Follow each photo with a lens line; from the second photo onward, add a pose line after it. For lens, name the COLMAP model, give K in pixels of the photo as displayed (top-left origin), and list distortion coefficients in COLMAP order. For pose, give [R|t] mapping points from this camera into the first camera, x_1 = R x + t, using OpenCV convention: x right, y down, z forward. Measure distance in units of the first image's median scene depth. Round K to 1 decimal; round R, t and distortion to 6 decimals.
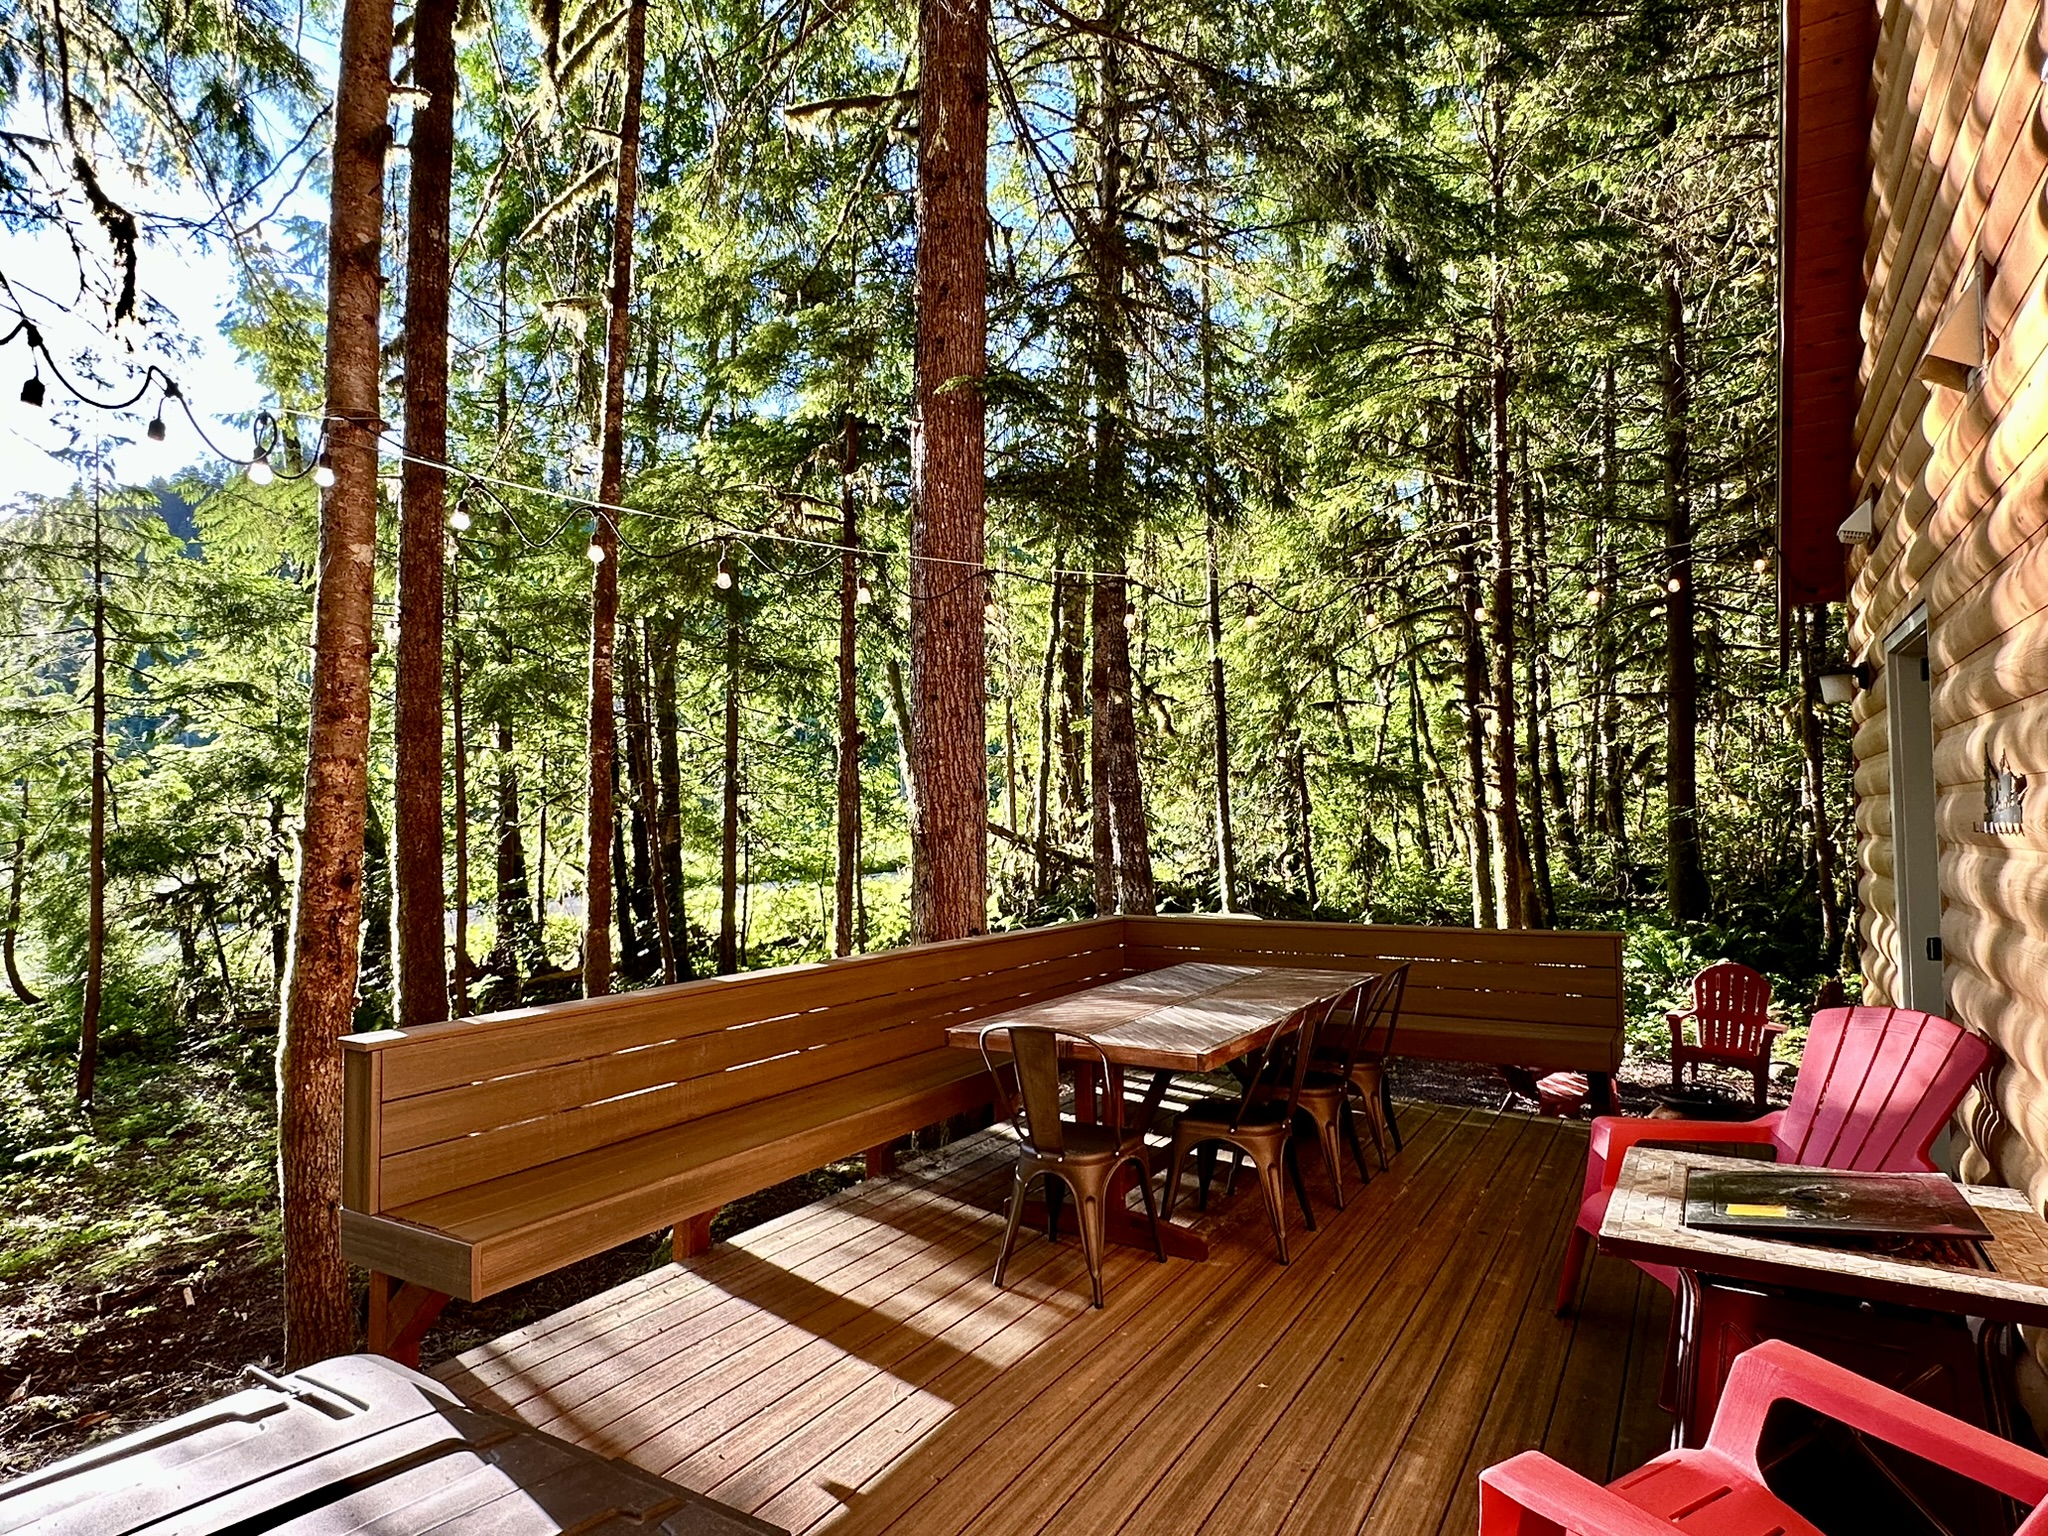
lens RADIAL K [[1142.1, 0, 1024.0], [0, 1142.1, 768.0], [0, 0, 1]] dist [-0.003401, -0.000581]
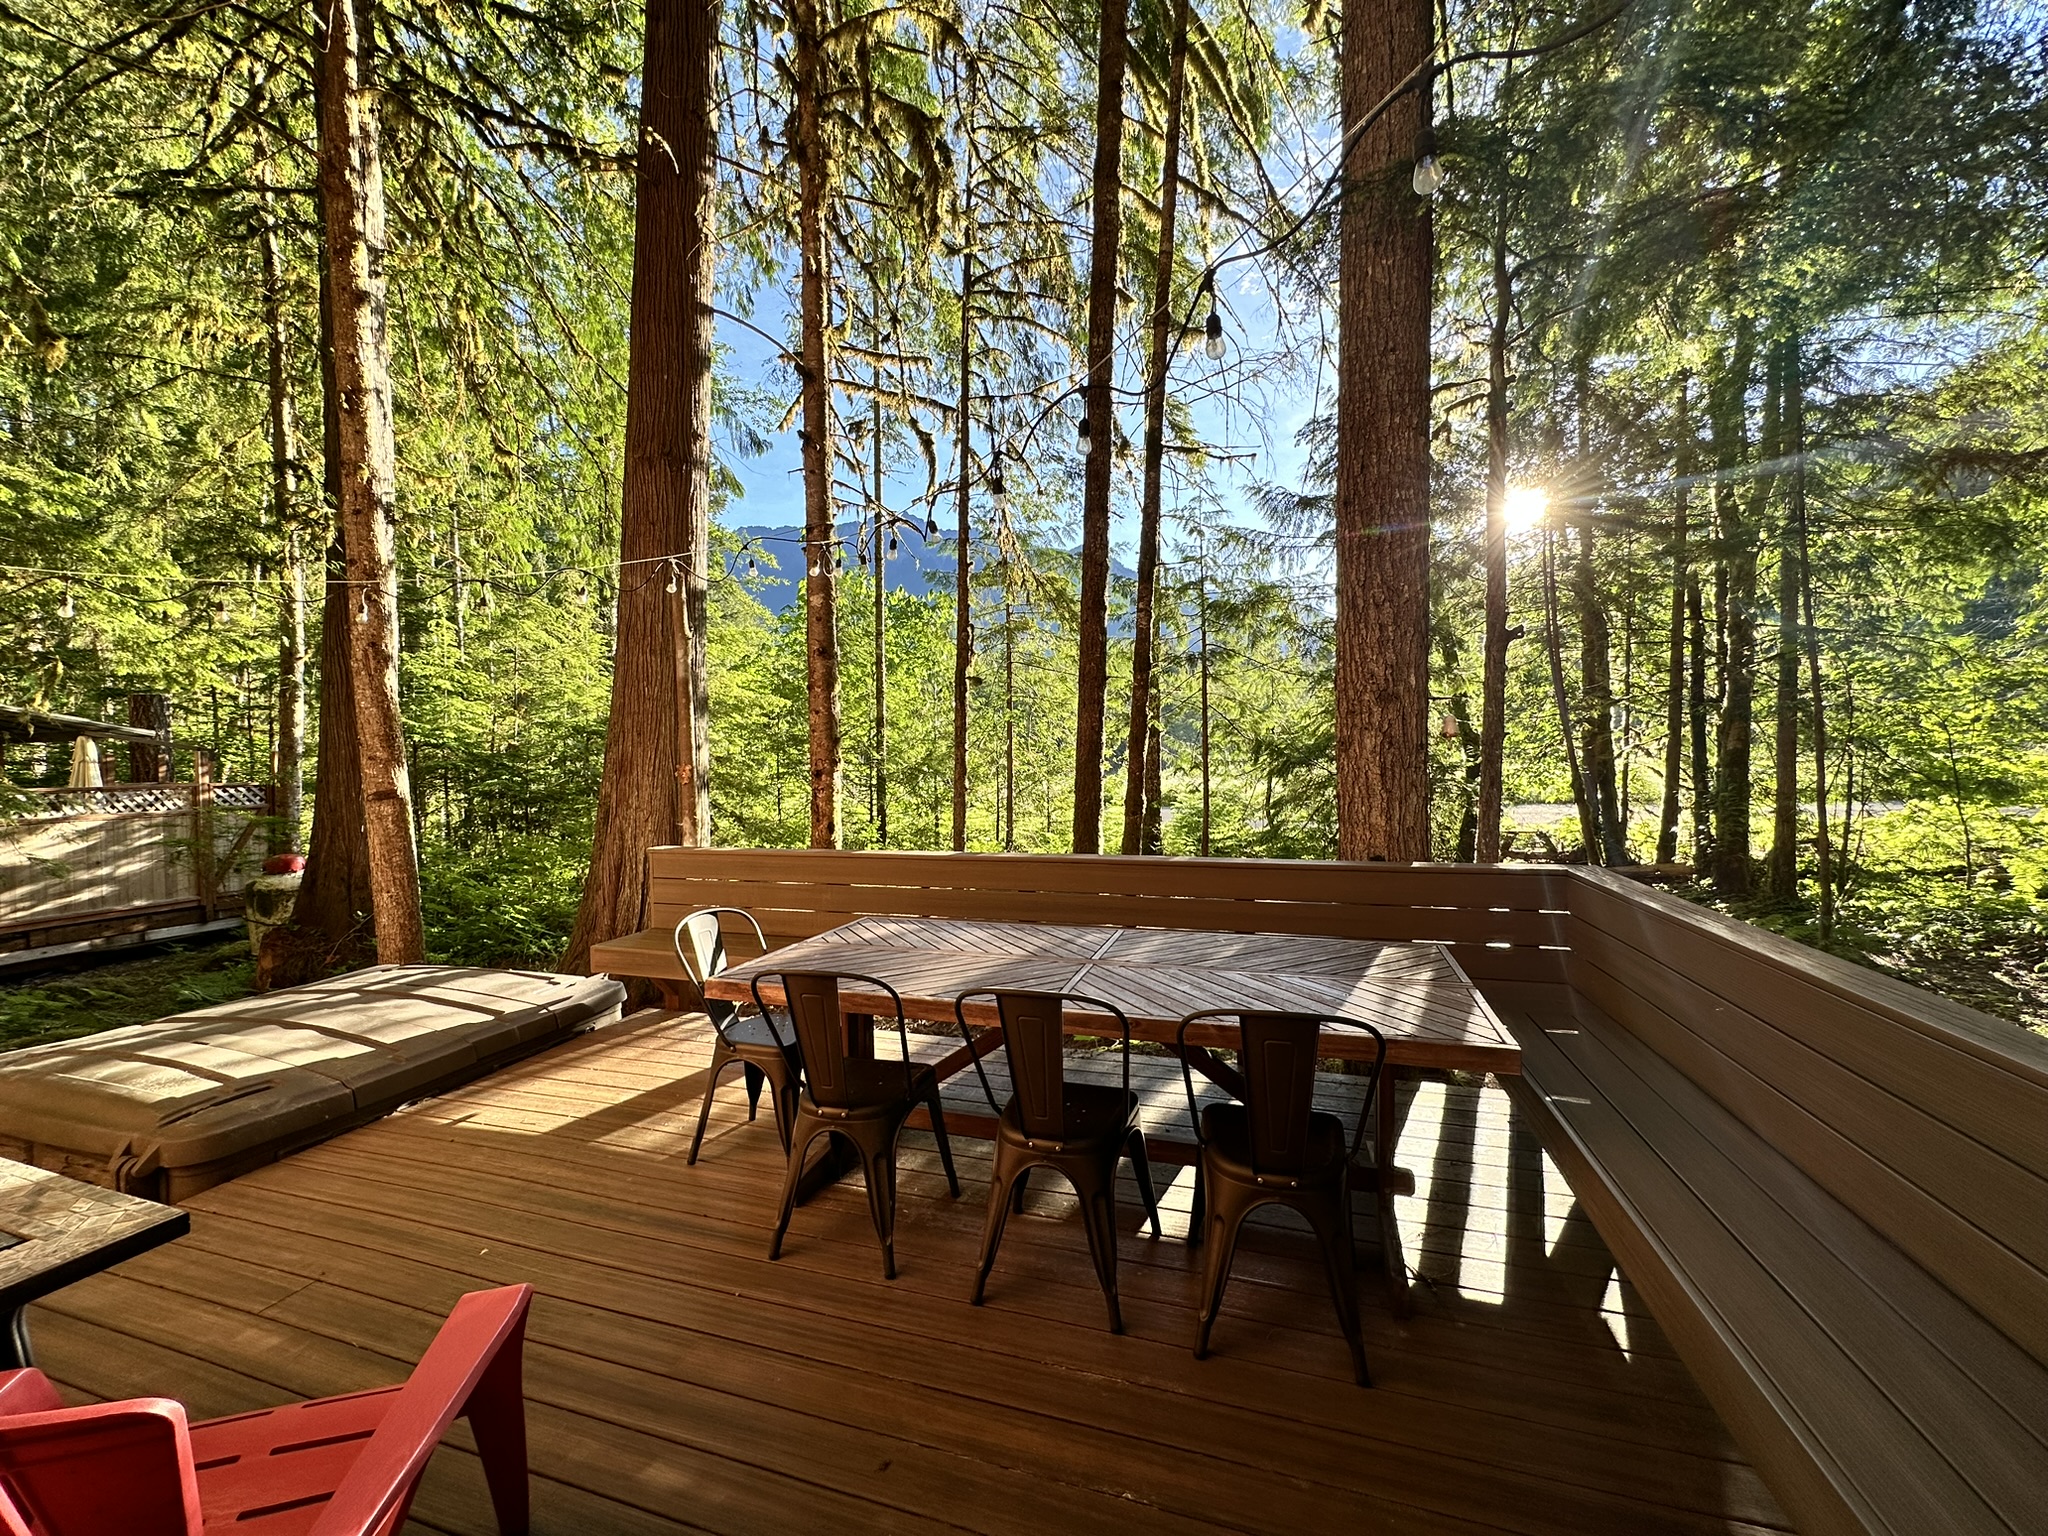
lens RADIAL K [[817.8, 0, 1019.7], [0, 817.8, 759.3], [0, 0, 1]] dist [-0.002295, -0.000258]
pose [[0.222740, 0.017127, -0.974727, 1.032985], [0.067089, 0.997206, 0.032853, 0.068547], [0.972567, -0.072711, 0.220968, 1.292463]]
